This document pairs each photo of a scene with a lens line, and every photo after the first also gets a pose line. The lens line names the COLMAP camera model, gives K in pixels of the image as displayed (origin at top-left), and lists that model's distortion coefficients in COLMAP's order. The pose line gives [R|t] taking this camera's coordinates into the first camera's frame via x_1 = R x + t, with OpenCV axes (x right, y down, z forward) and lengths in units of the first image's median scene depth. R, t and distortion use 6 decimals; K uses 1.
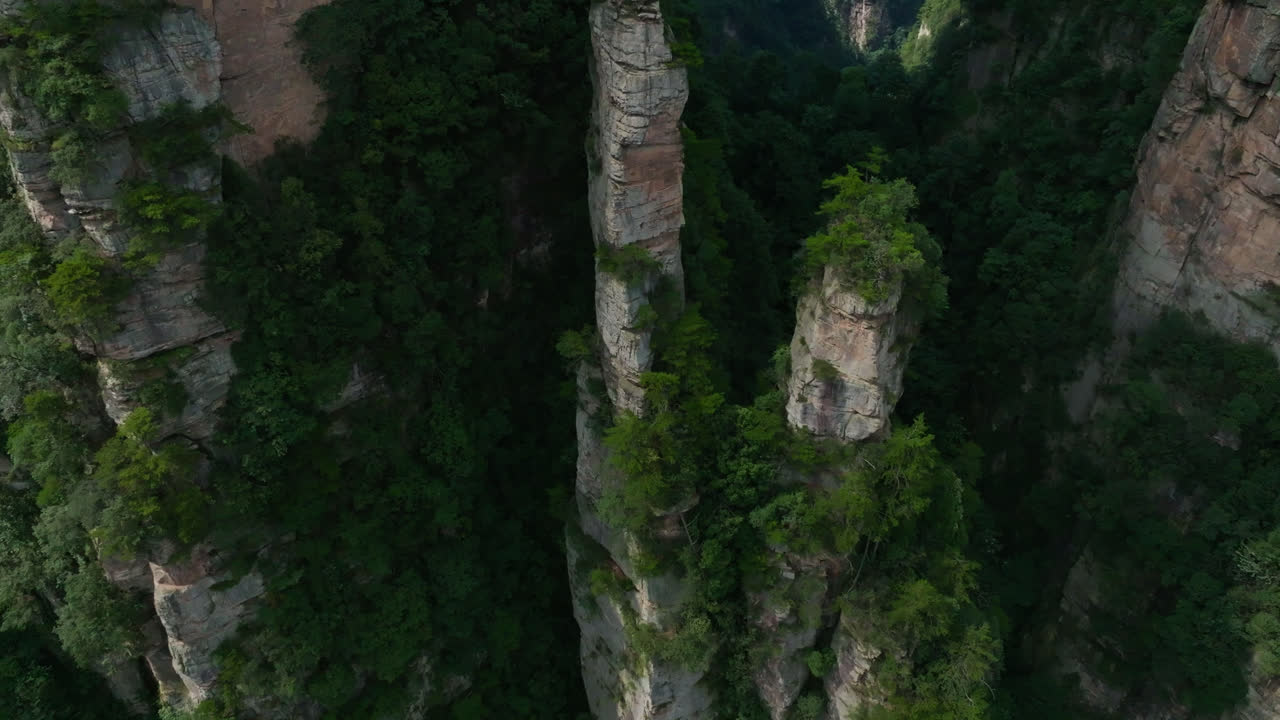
lens RADIAL K [[974.0, 0, 659.5], [0, 974.0, 353.2], [0, 0, 1]] dist [-0.000945, 0.017680]
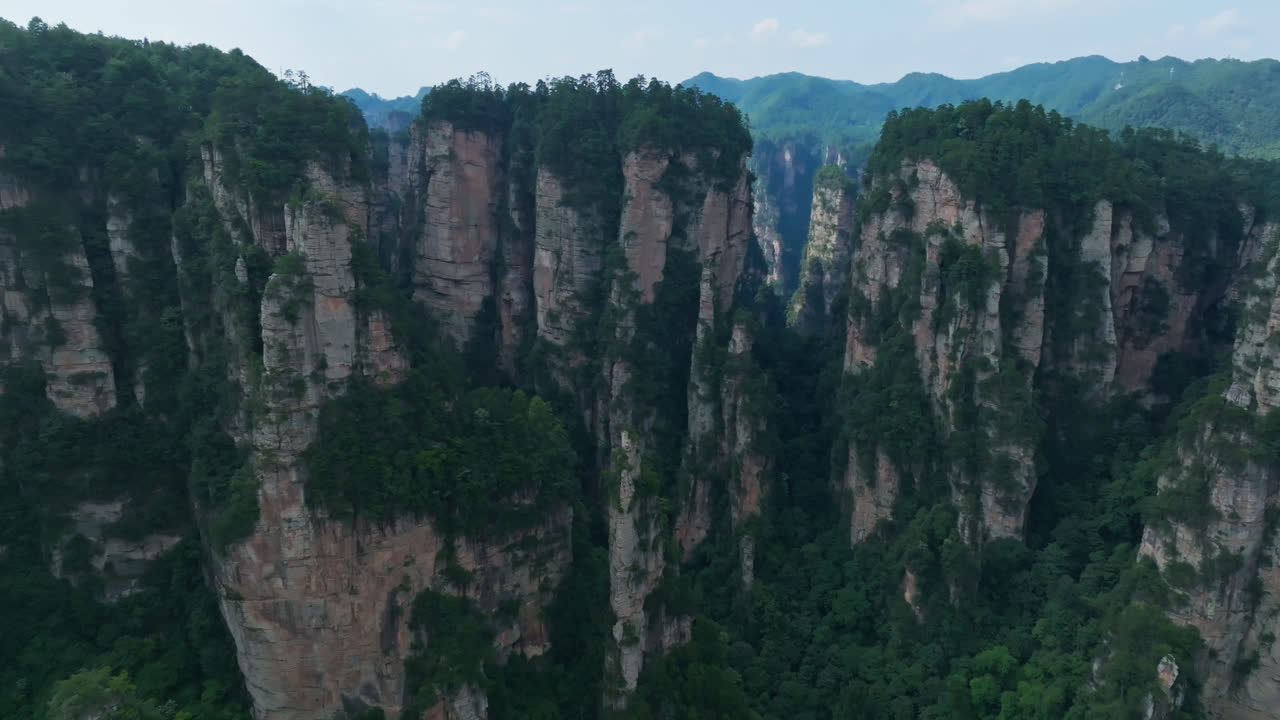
lens RADIAL K [[974.0, 0, 659.5], [0, 974.0, 353.2], [0, 0, 1]] dist [-0.000945, 0.017680]
pose [[0.974735, 0.053759, -0.216798, 0.641145], [-0.137565, 0.909165, -0.393057, 1.557378], [0.175975, 0.412951, 0.893591, -2.712080]]
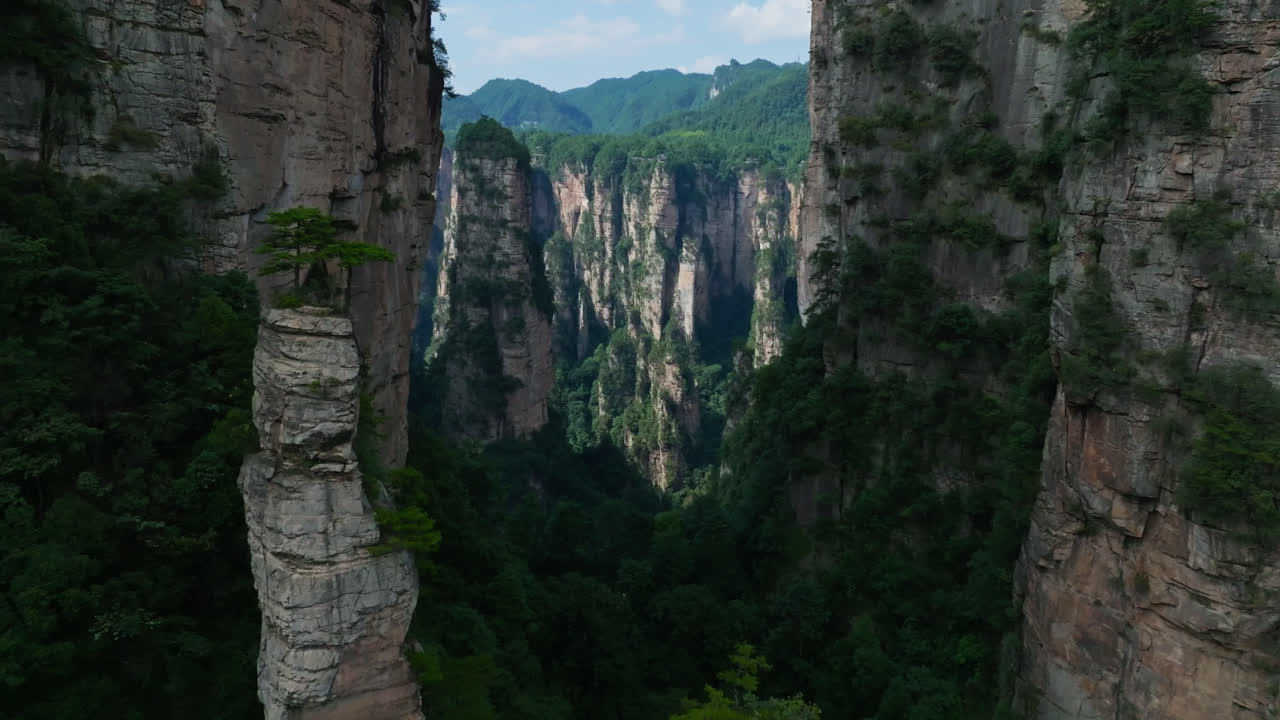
lens RADIAL K [[974.0, 0, 659.5], [0, 974.0, 353.2], [0, 0, 1]] dist [-0.000945, 0.017680]
pose [[0.978857, -0.047297, 0.199004, 0.036230], [0.129279, 0.896999, -0.422706, -0.080168], [-0.158514, 0.439496, 0.884148, 0.247336]]
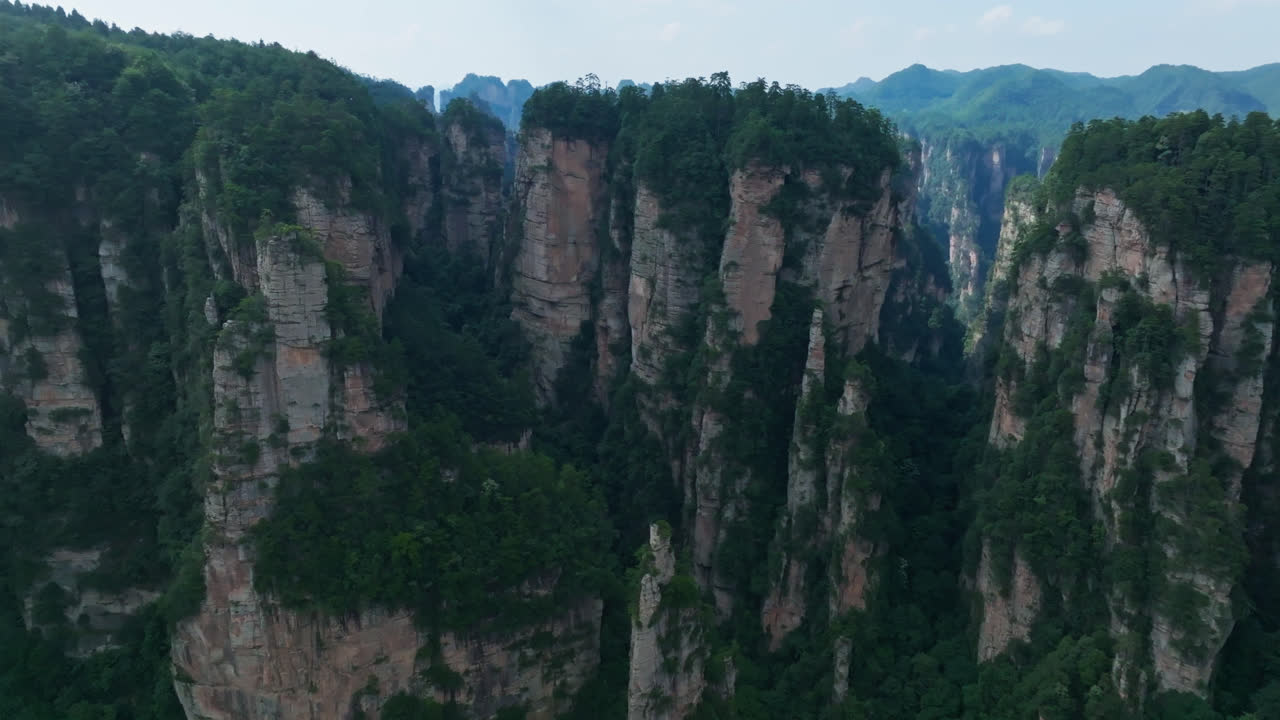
lens RADIAL K [[981.4, 0, 626.3], [0, 981.4, 348.2], [0, 0, 1]] dist [-0.000564, 0.011628]
pose [[0.892839, 0.116504, -0.435047, 0.827668], [-0.283652, 0.895772, -0.342249, 1.132667], [0.349830, 0.428975, 0.832826, -2.268016]]
